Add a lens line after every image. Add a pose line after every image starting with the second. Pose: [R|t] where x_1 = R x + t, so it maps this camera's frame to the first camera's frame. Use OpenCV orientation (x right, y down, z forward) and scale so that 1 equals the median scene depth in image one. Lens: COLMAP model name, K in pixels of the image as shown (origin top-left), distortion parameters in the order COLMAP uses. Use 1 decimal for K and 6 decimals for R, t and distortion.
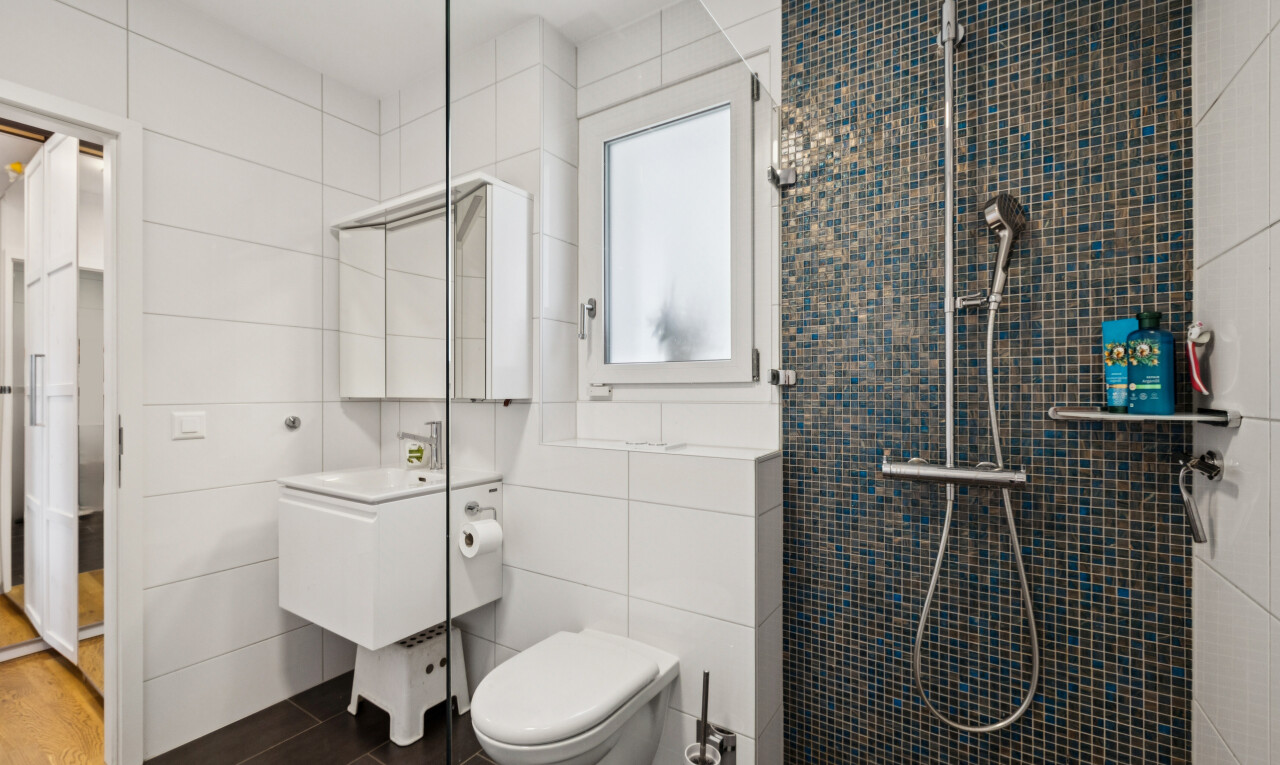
lens RADIAL K [[540.0, 0, 638.7], [0, 540.0, 388.4], [0, 0, 1]] dist [0.001920, 0.000150]
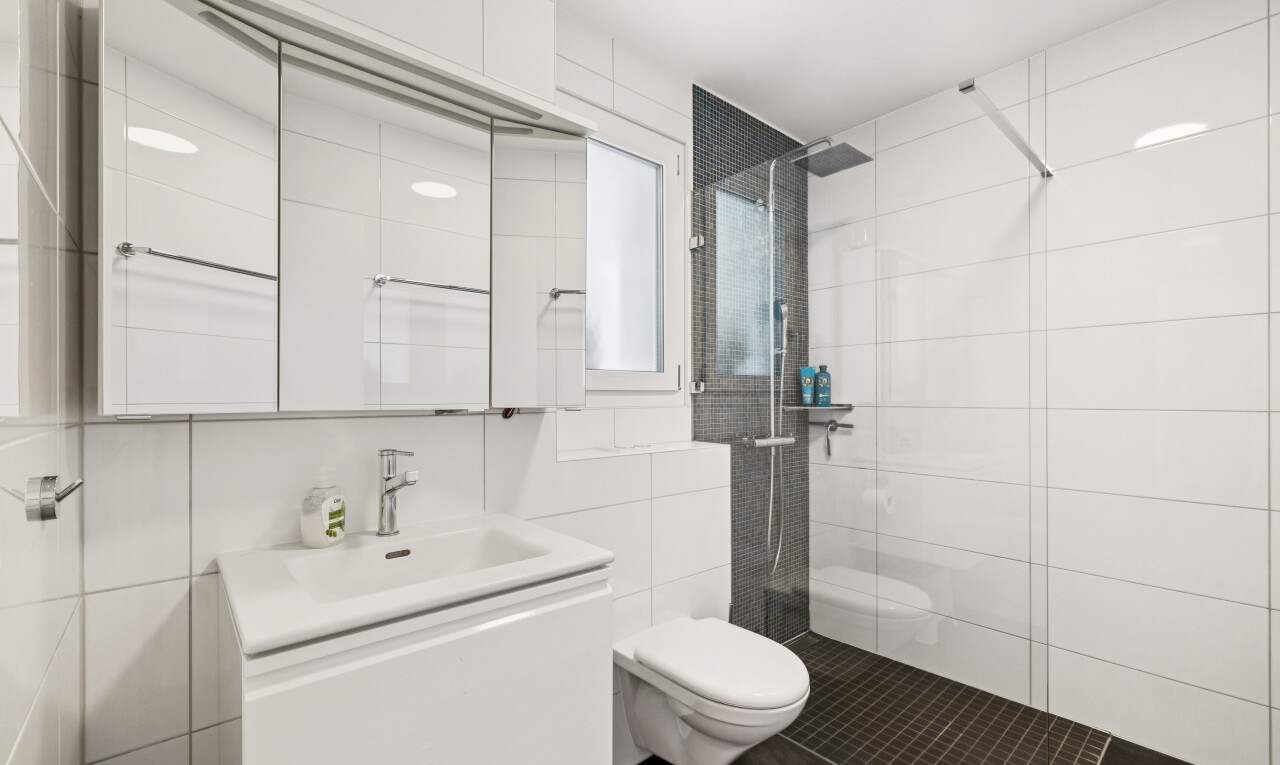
lens RADIAL K [[540.0, 0, 640.7], [0, 540.0, 391.9], [0, 0, 1]] dist [0.001920, 0.000150]
pose [[0.268479, 0.010284, 0.963231, -1.065170], [-0.003977, 0.999946, -0.009568, 0.004346], [-0.963277, -0.001263, 0.268505, 0.731851]]
